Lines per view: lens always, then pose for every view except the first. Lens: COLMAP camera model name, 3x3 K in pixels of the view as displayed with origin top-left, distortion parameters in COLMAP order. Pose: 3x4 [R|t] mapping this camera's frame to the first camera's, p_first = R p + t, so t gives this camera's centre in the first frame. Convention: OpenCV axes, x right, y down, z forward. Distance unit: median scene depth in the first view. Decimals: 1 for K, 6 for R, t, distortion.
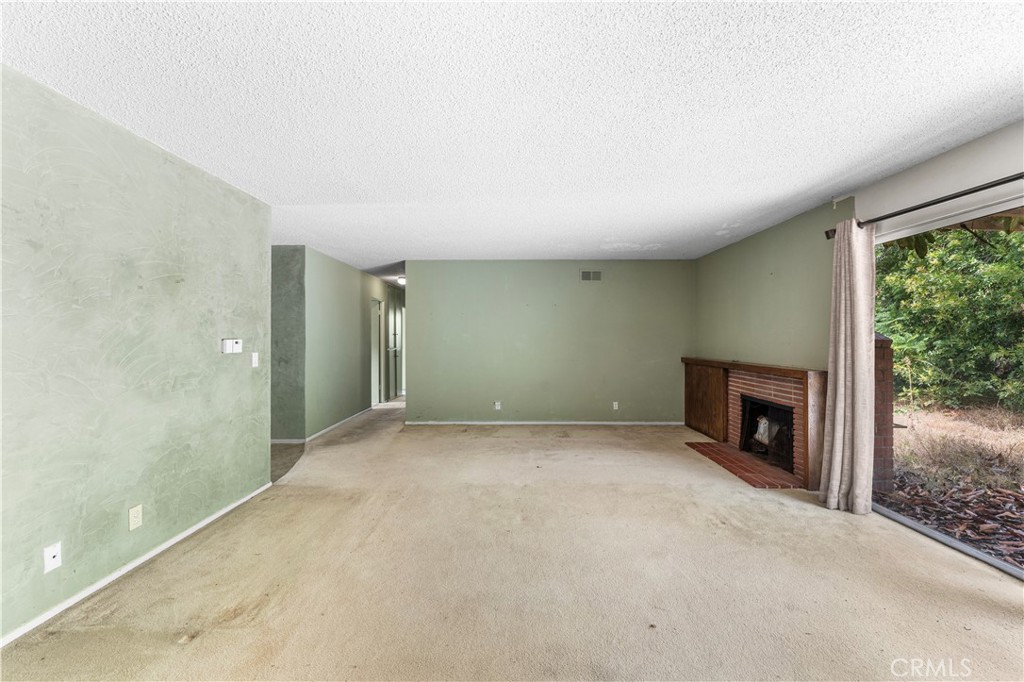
lens RADIAL K [[416.8, 0, 510.8], [0, 416.8, 339.6], [0, 0, 1]] dist [-0.000624, -0.000390]
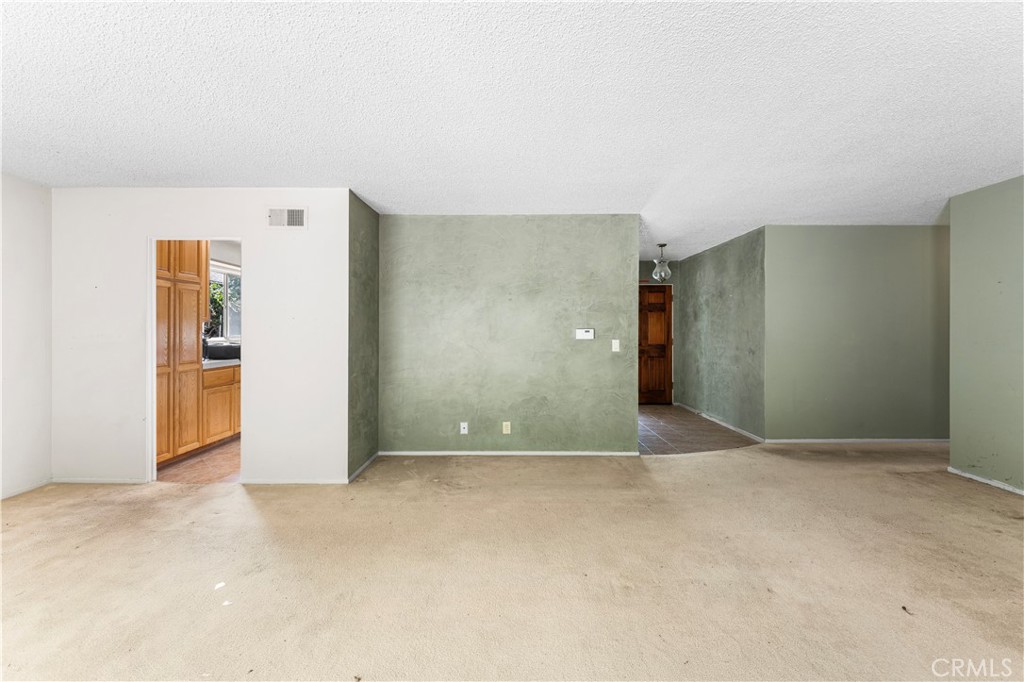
lens RADIAL K [[418.0, 0, 516.7], [0, 418.0, 329.2], [0, 0, 1]] dist [-0.001404, -0.000165]
pose [[0.034196, 0.003490, -0.999409, 0.657040], [-0.002743, 0.999990, 0.003398, -0.003732], [0.999411, 0.002625, 0.034206, 0.711851]]
